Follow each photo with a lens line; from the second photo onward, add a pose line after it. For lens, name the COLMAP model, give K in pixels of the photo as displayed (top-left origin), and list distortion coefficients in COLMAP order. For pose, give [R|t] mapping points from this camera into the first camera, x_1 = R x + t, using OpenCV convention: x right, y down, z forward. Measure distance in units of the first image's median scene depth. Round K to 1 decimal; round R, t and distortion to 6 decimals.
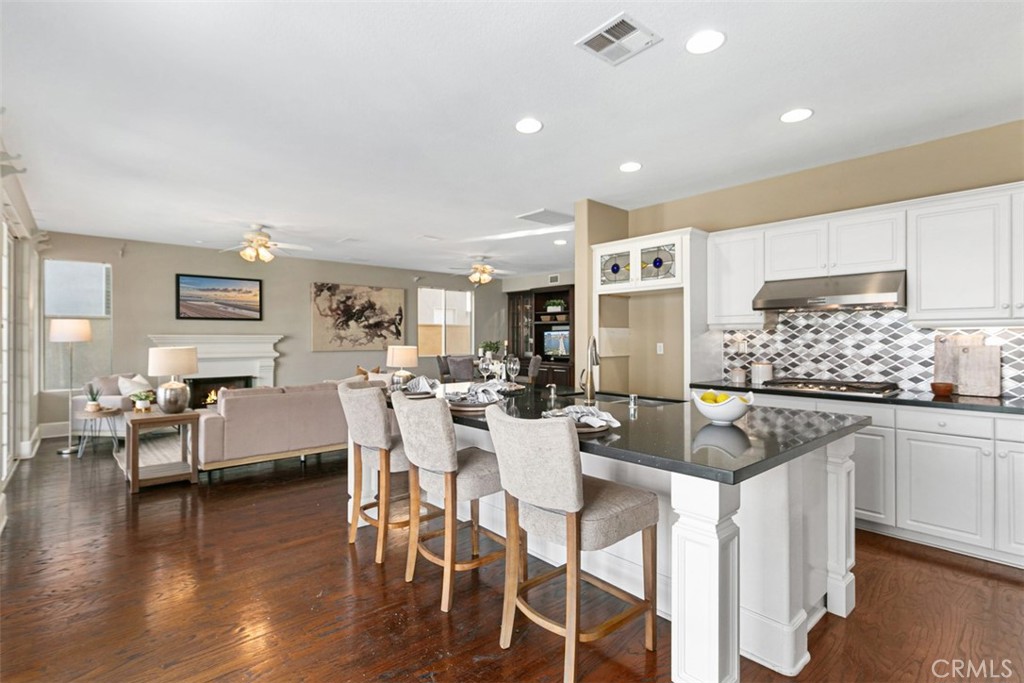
lens RADIAL K [[489.5, 0, 504.7], [0, 489.5, 339.3], [0, 0, 1]] dist [0.001246, 0.000198]
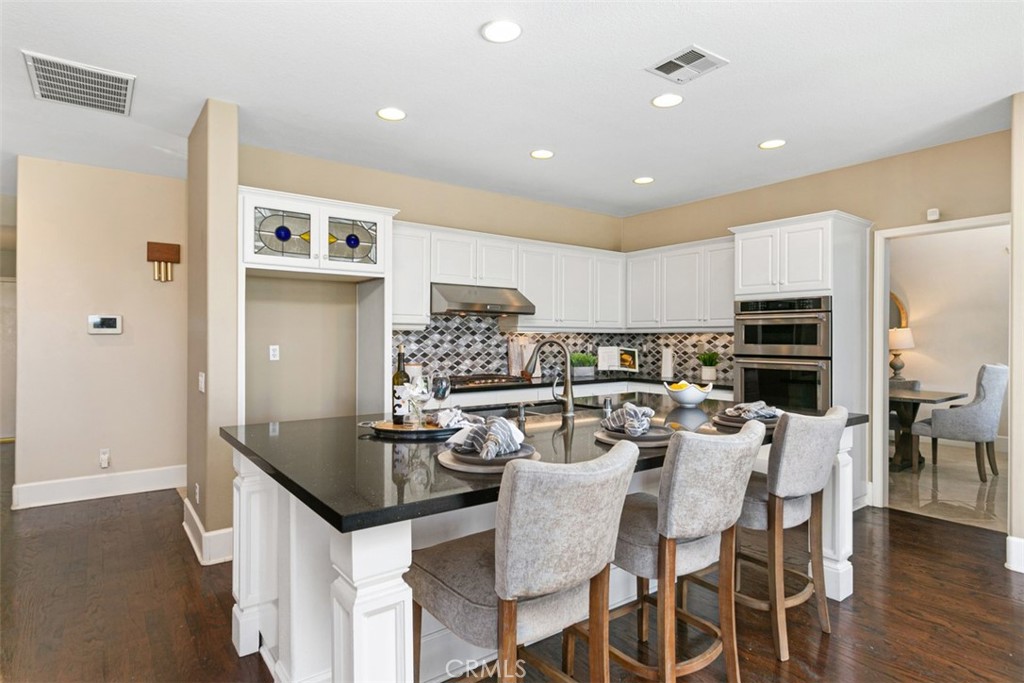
lens RADIAL K [[573.5, 0, 515.7], [0, 573.5, 343.8], [0, 0, 1]] dist [0.003314, 0.000742]
pose [[0.064577, -0.006286, 0.997893, -0.557744], [0.000258, 0.999980, 0.006282, 0.000637], [-0.997913, -0.000148, 0.064577, 0.663021]]
